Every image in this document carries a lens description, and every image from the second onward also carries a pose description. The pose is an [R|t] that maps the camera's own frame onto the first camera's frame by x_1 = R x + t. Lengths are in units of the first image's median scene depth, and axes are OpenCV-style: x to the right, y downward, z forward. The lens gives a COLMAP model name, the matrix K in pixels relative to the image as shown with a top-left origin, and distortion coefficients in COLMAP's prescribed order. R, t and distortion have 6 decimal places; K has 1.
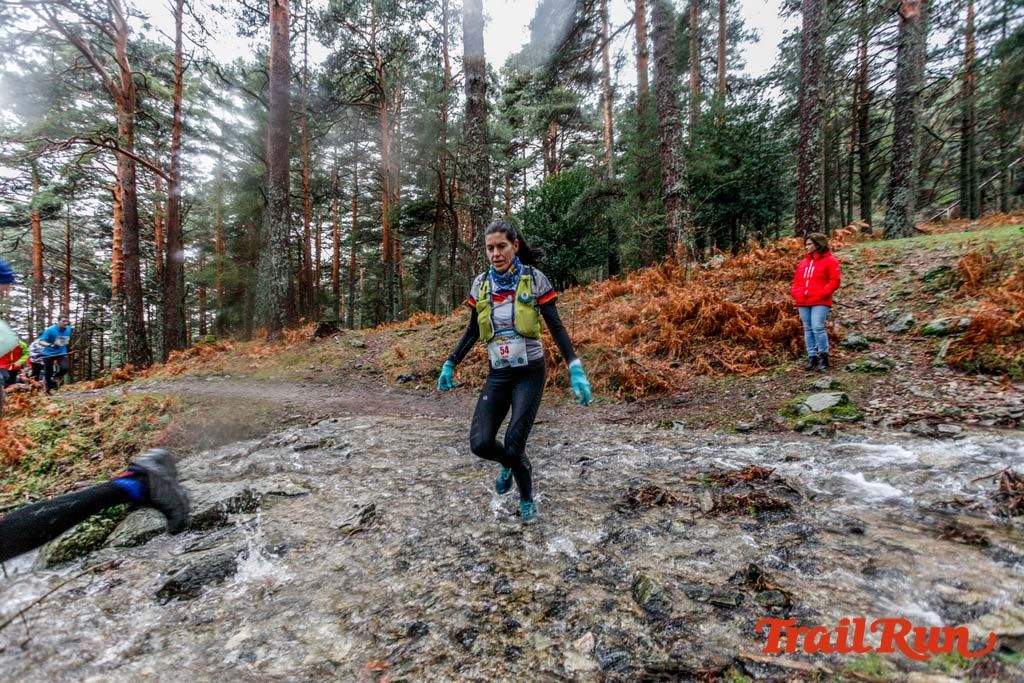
lens RADIAL K [[500.7, 0, 501.2], [0, 500.7, 342.3], [0, 0, 1]] dist [-0.037648, 0.028351]
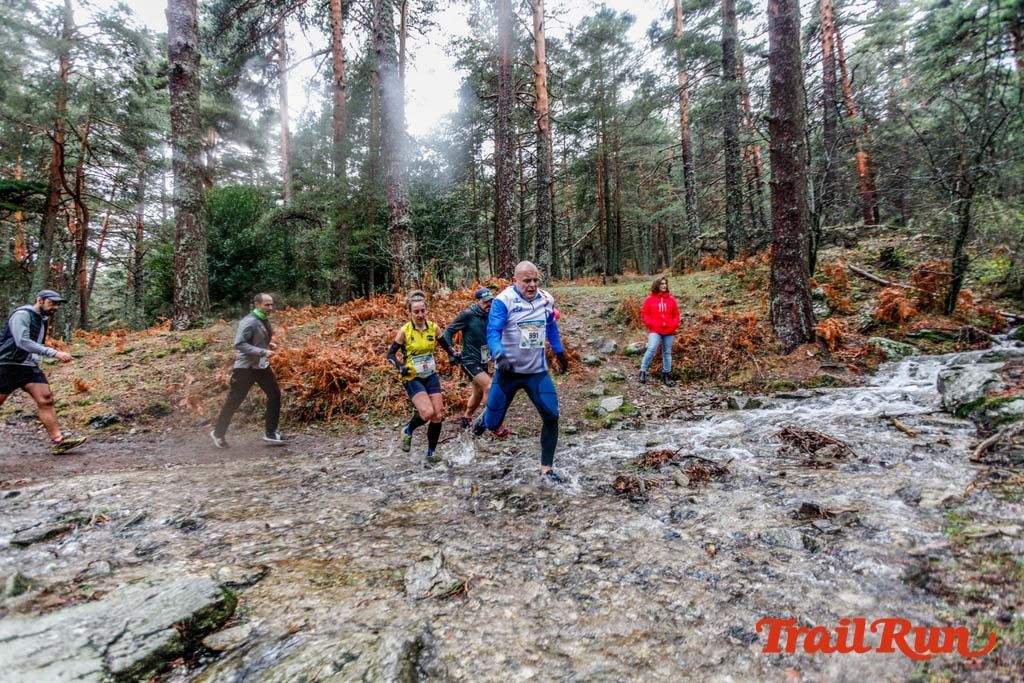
lens RADIAL K [[500.7, 0, 500.6], [0, 500.7, 342.9], [0, 0, 1]] dist [-0.037648, 0.028351]
pose [[0.766338, 0.020337, 0.642116, -0.118218], [0.025150, 0.997783, -0.061617, 0.011224], [-0.641945, 0.063368, 0.764127, 0.062442]]
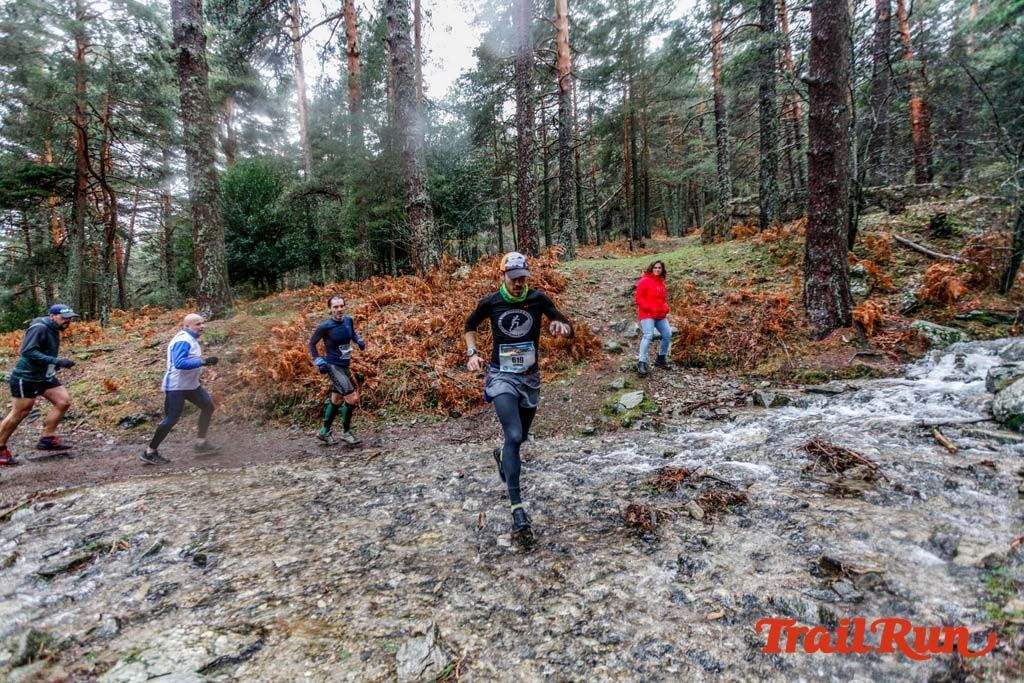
lens RADIAL K [[500.7, 0, 500.0], [0, 500.7, 343.0], [0, 0, 1]] dist [-0.037648, 0.028351]
pose [[0.801138, -0.041337, 0.597051, -0.105000], [0.040448, 0.999071, 0.014896, -0.015987], [-0.597112, 0.012216, 0.802065, 0.062595]]
